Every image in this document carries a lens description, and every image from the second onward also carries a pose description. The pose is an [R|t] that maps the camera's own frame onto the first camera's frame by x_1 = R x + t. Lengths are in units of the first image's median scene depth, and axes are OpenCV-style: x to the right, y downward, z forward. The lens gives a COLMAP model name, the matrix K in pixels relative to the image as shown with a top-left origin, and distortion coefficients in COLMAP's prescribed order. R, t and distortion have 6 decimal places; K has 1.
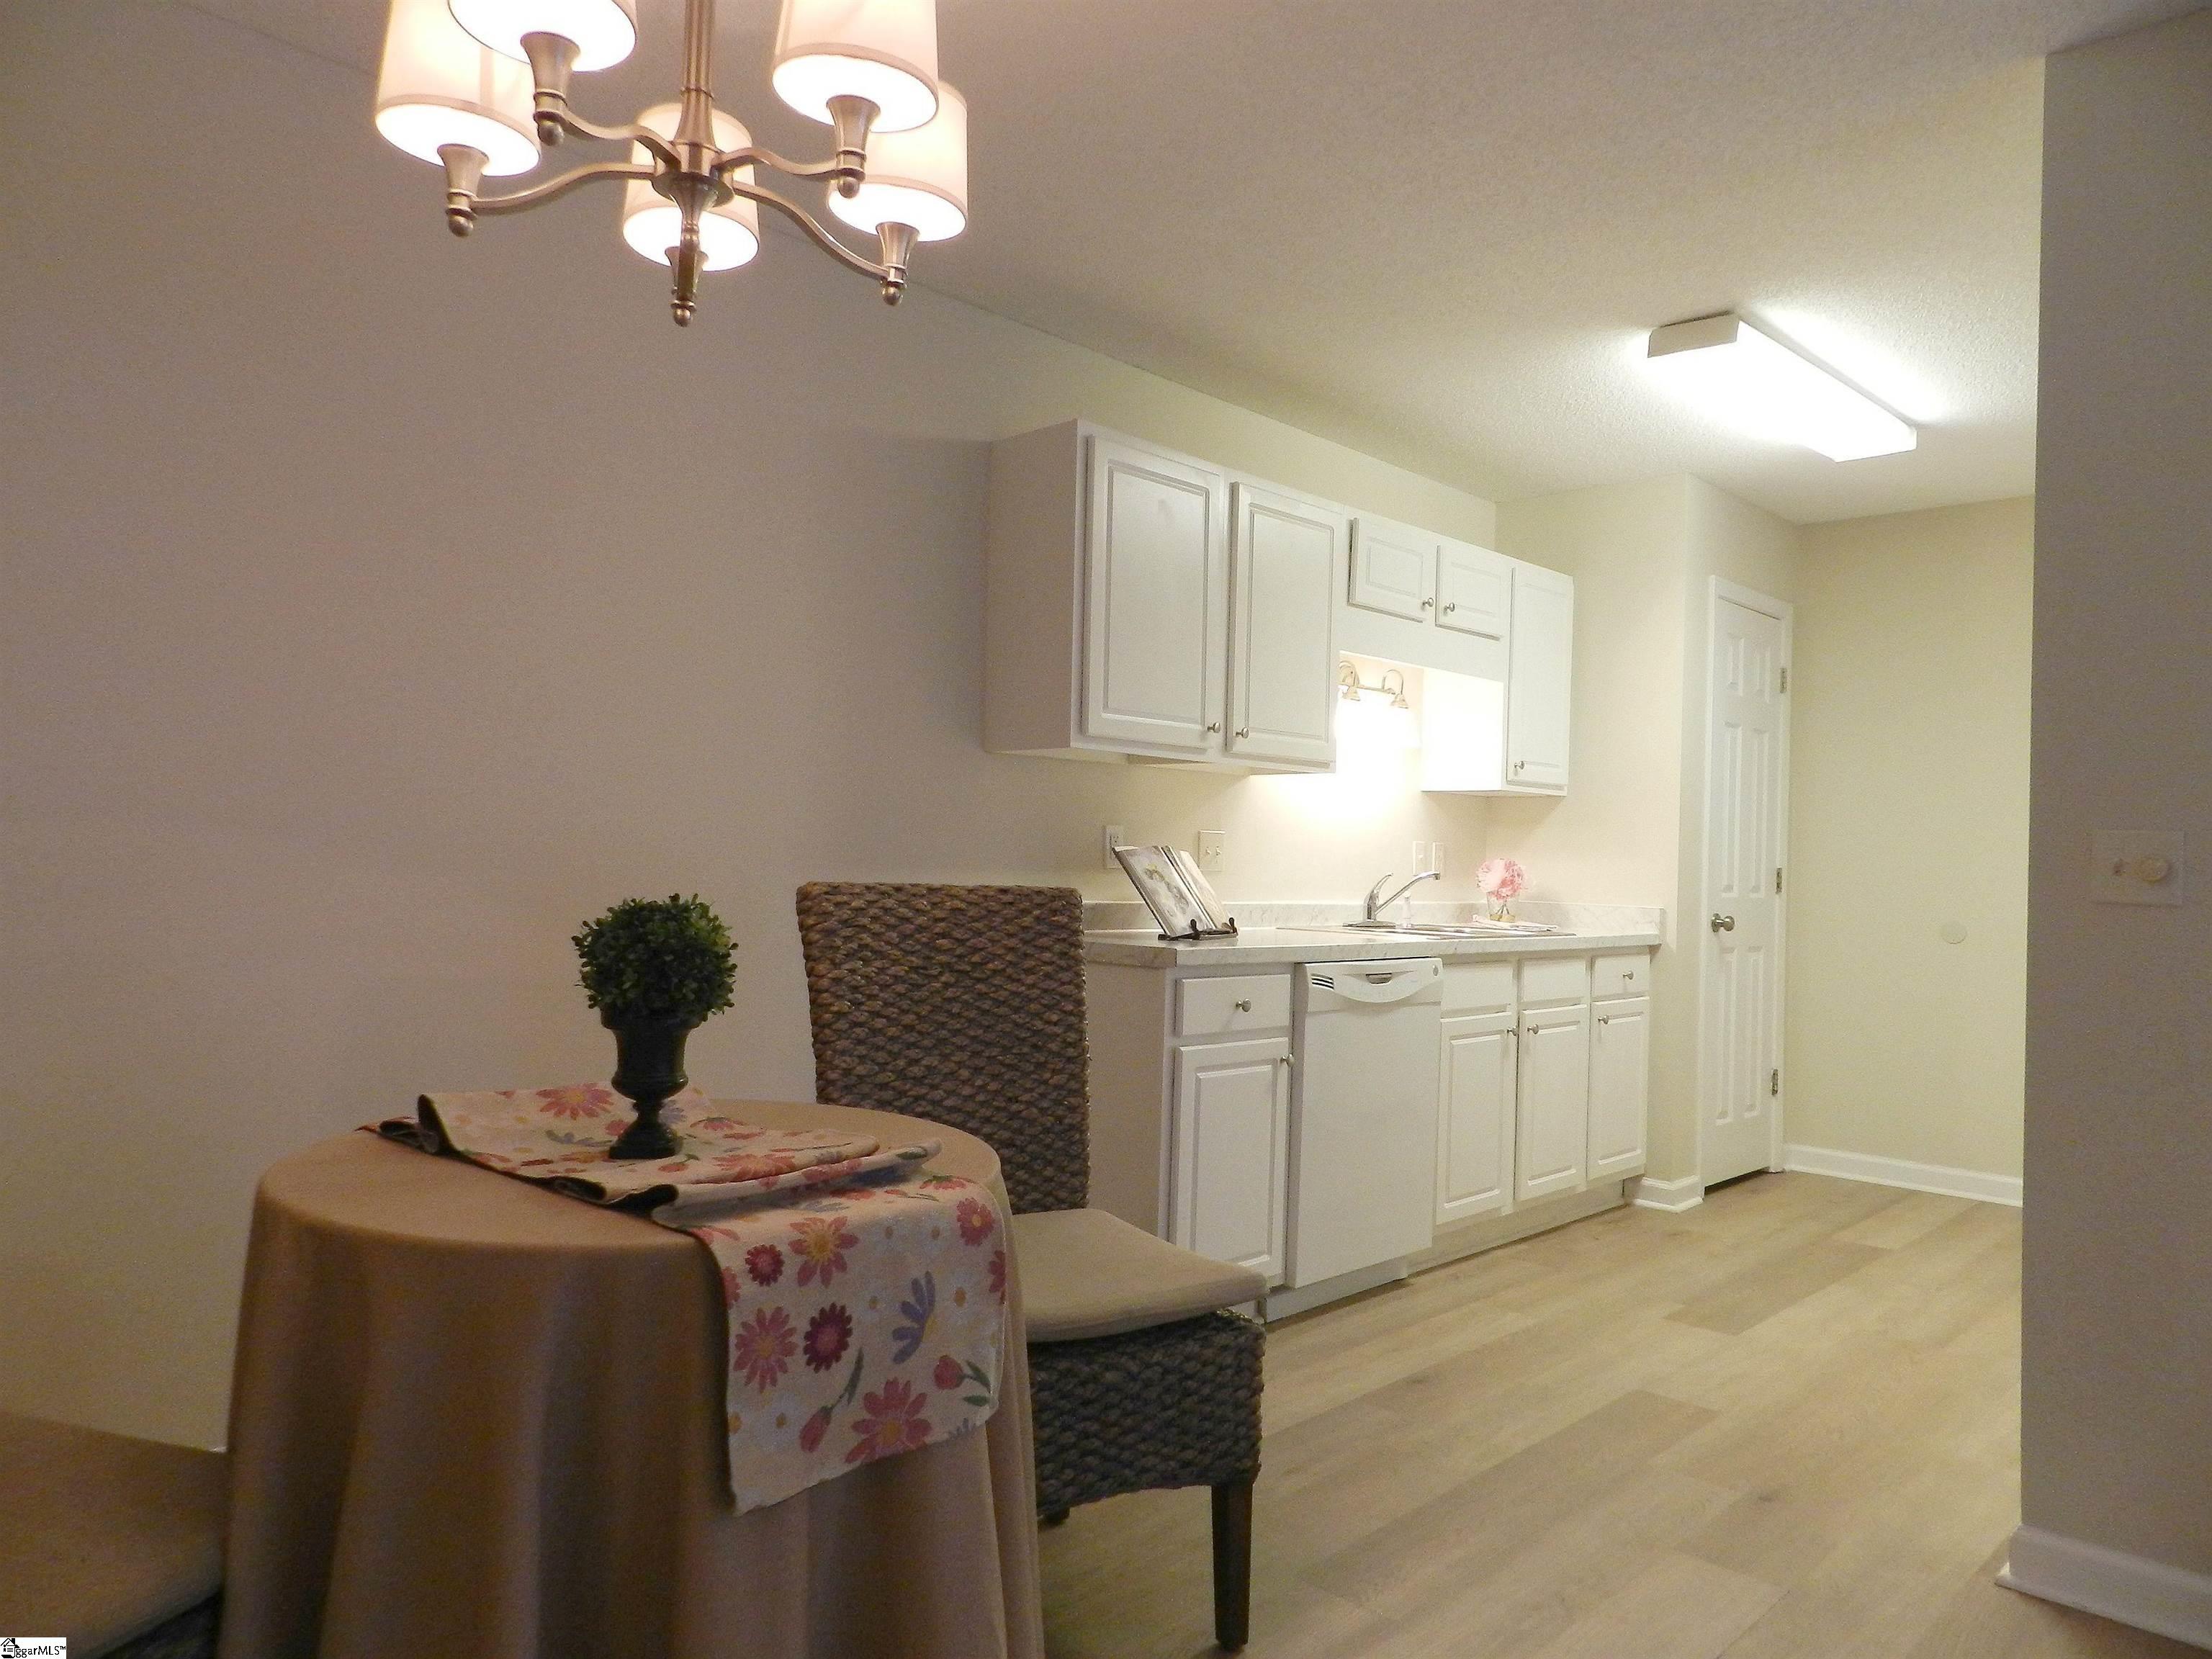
lens RADIAL K [[1515.8, 0, 1106.0], [0, 1515.8, 829.5], [0, 0, 1]] dist [0.011636, -0.000328]
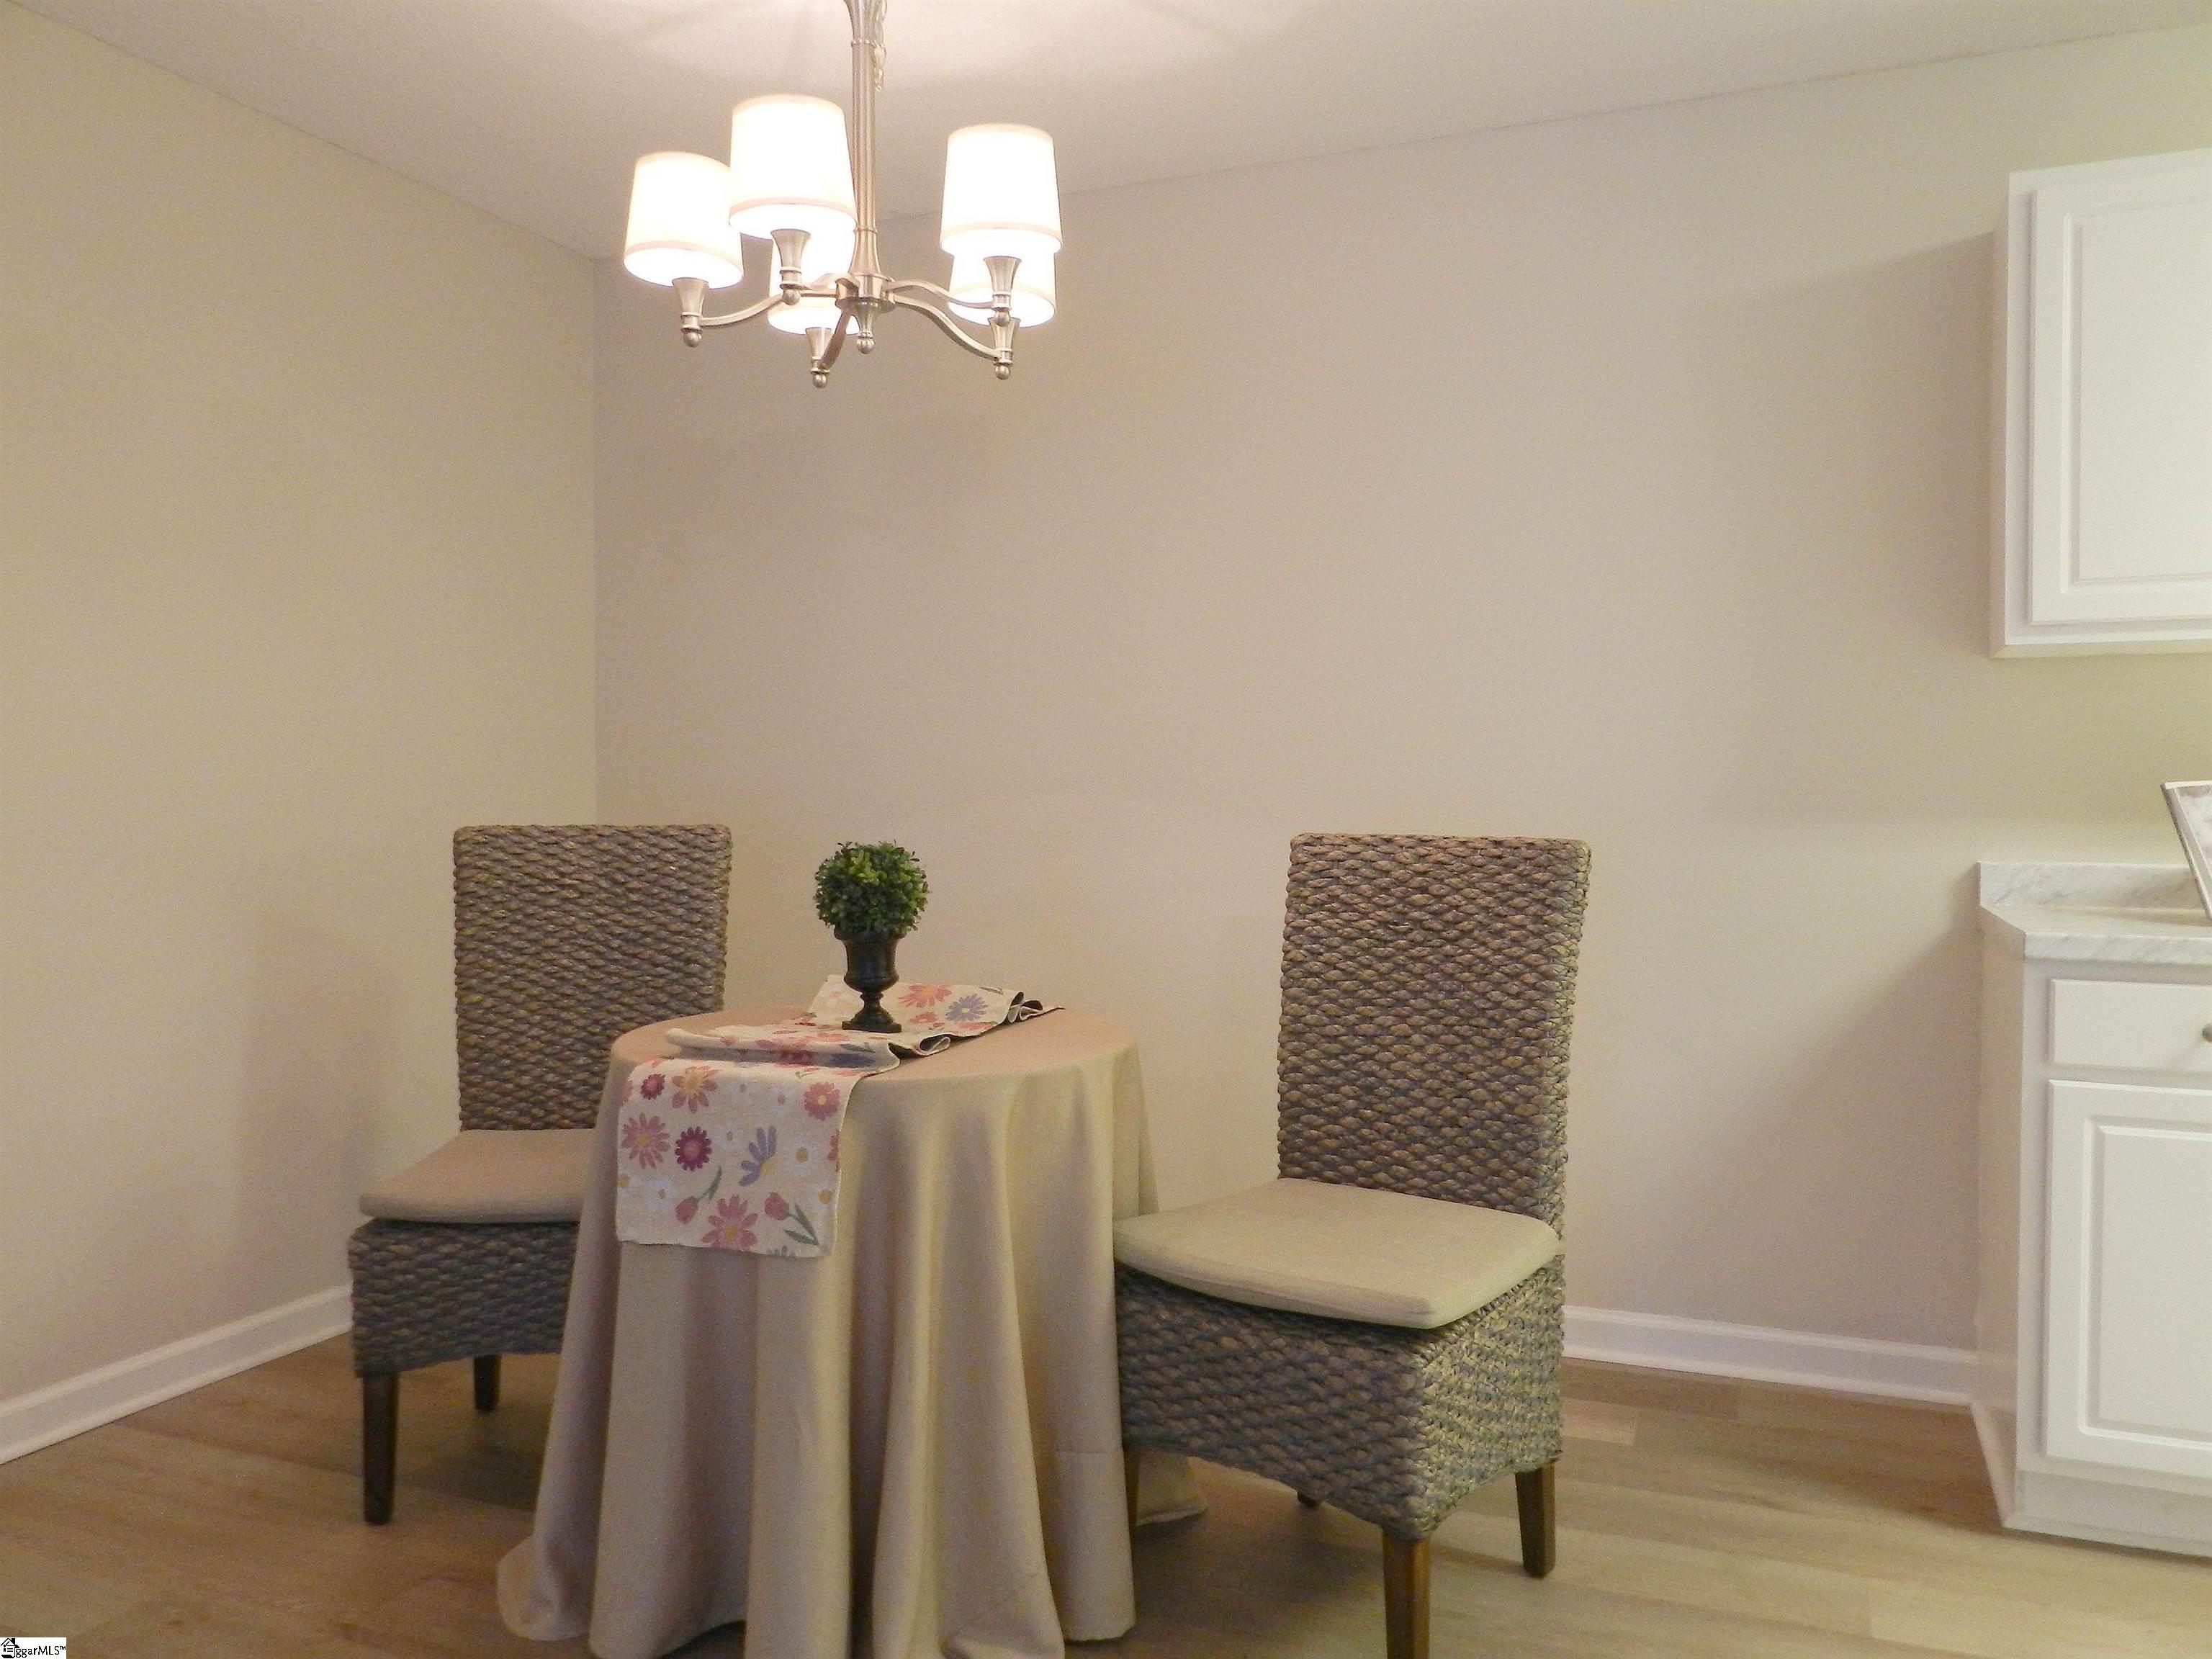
lens RADIAL K [[1694.6, 0, 1106.0], [0, 1694.6, 829.5], [0, 0, 1]] dist [0.024679, 0.000892]
pose [[0.345415, -0.007970, -0.938416, 0.527293], [0.030095, 0.999544, 0.002589, 0.015722], [0.937967, -0.029136, 0.345498, 0.299905]]
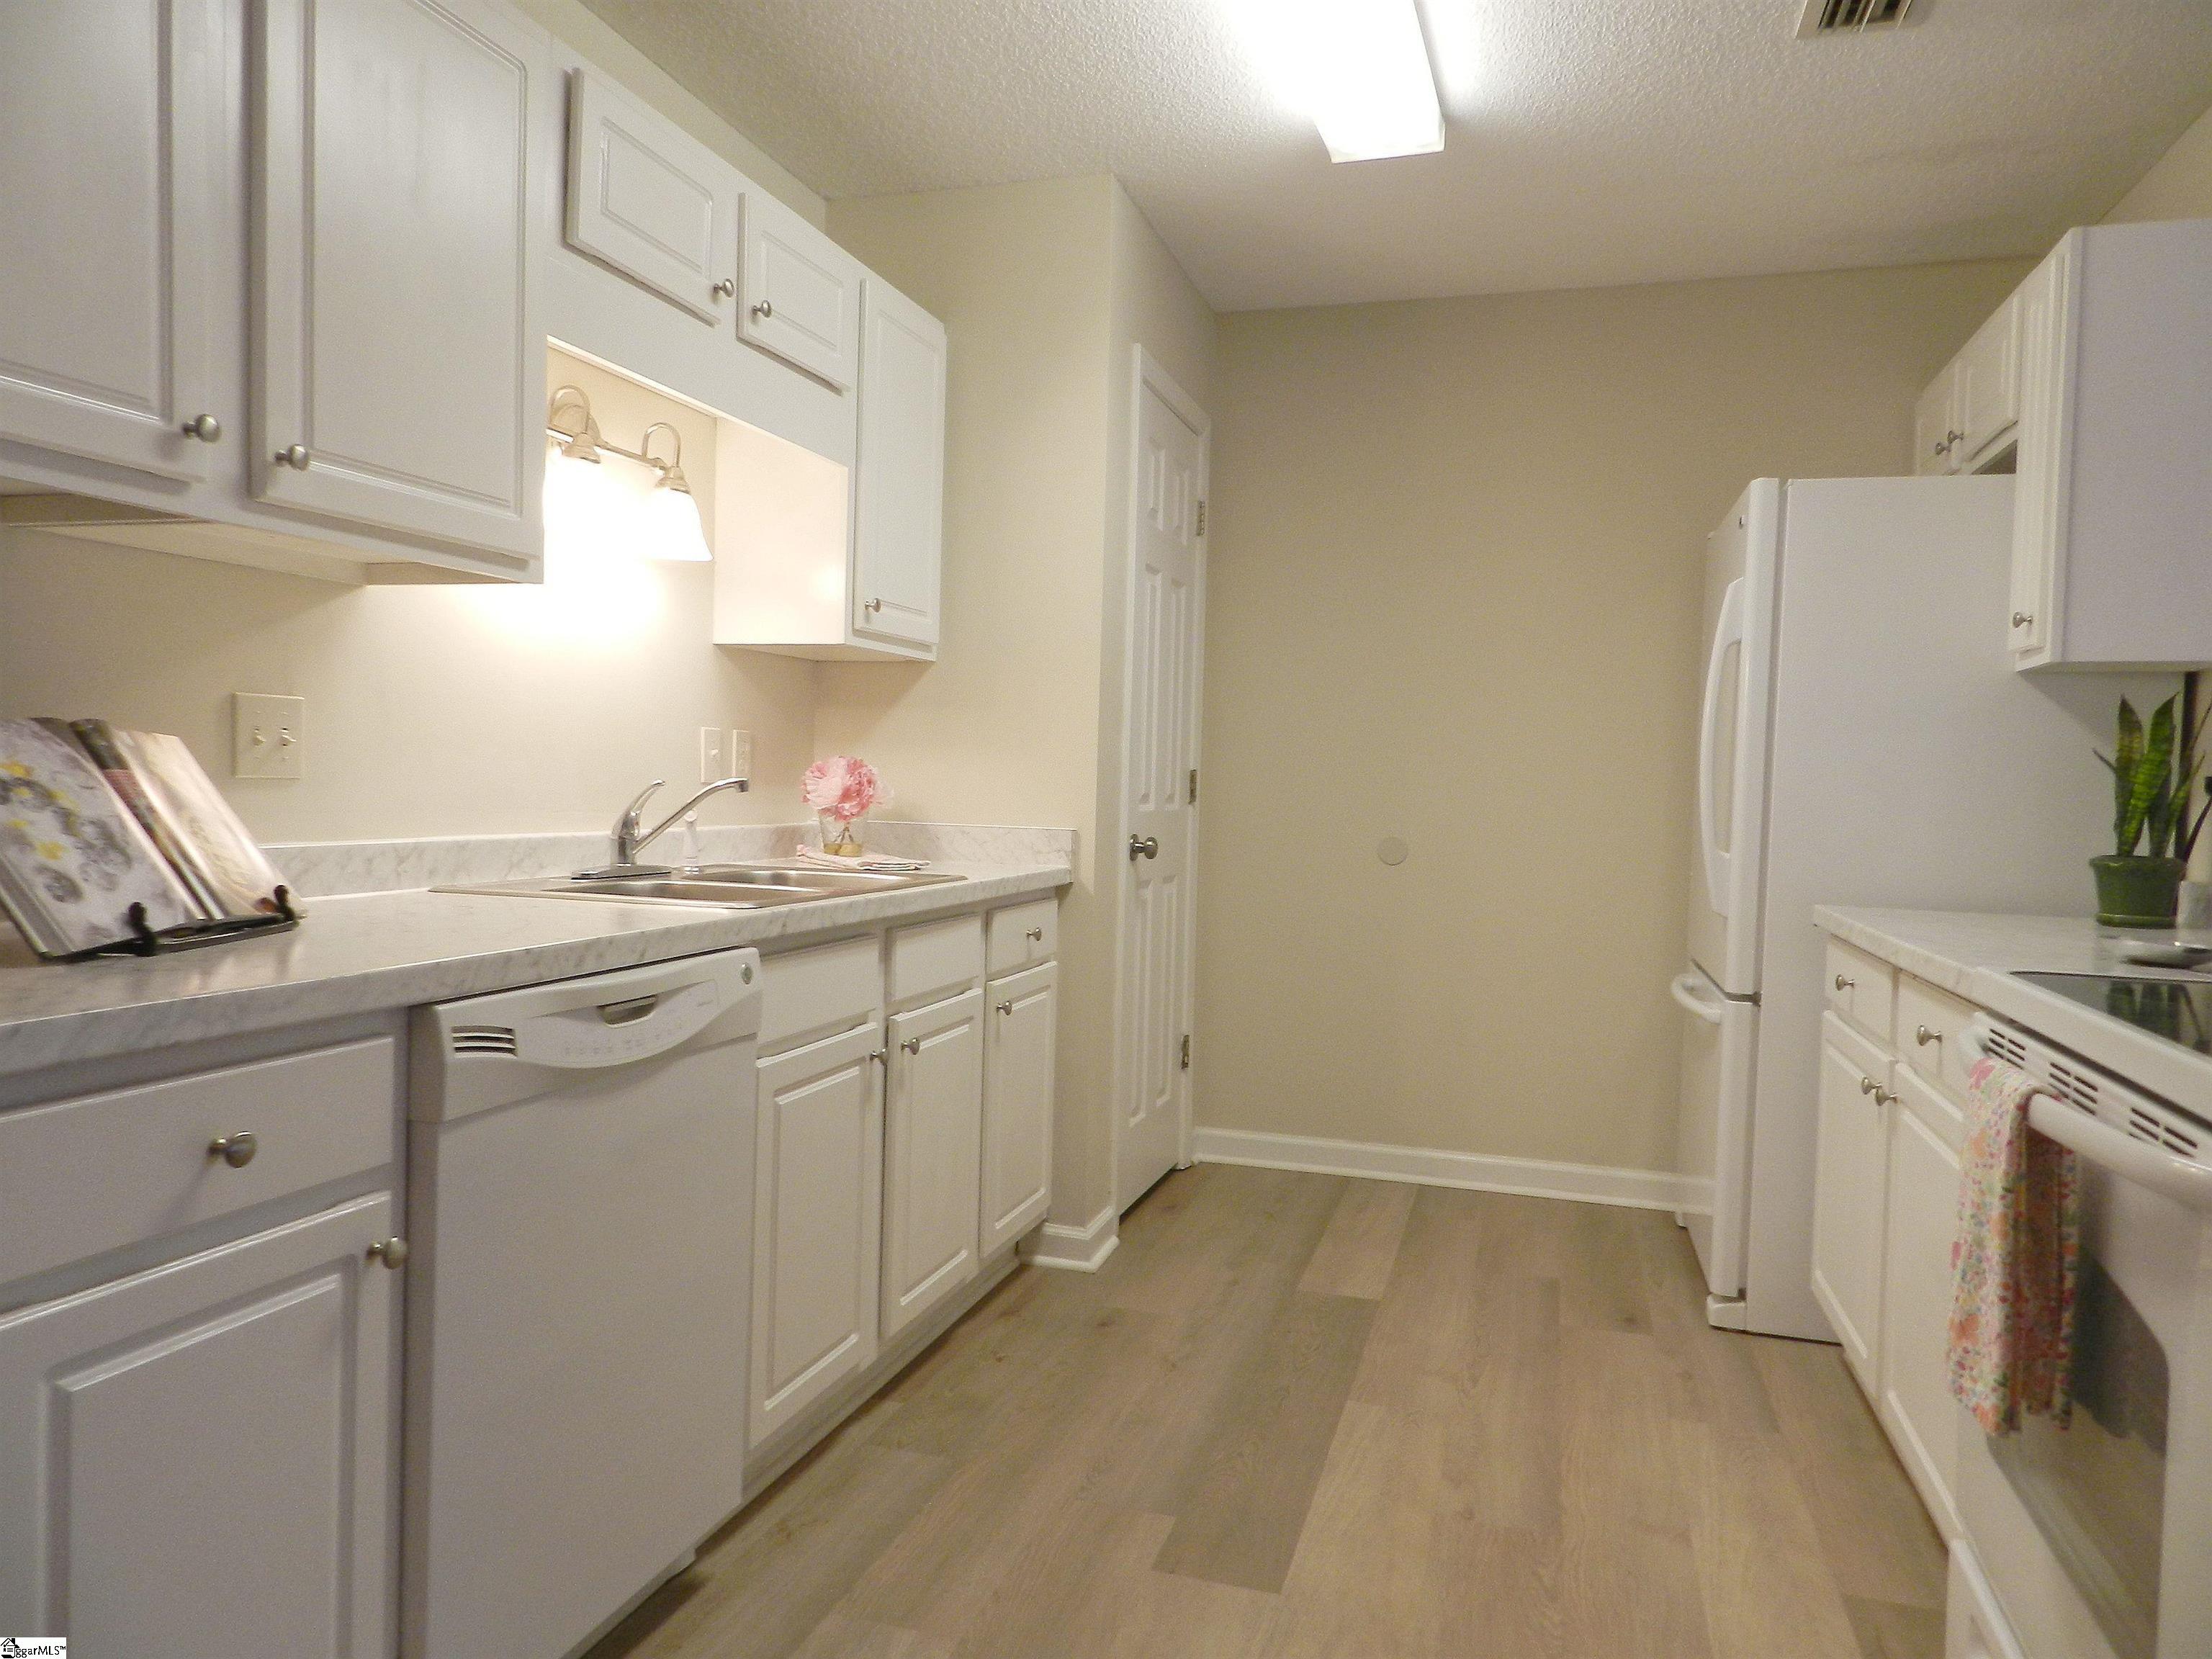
lens RADIAL K [[1515.8, 0, 1106.0], [0, 1515.8, 829.5], [0, 0, 1]] dist [0.011636, -0.000328]
pose [[0.895596, -0.019906, 0.444423, 0.104937], [-0.008866, 0.998001, 0.062568, 0.012540], [-0.444780, -0.059976, 0.893629, 0.519158]]
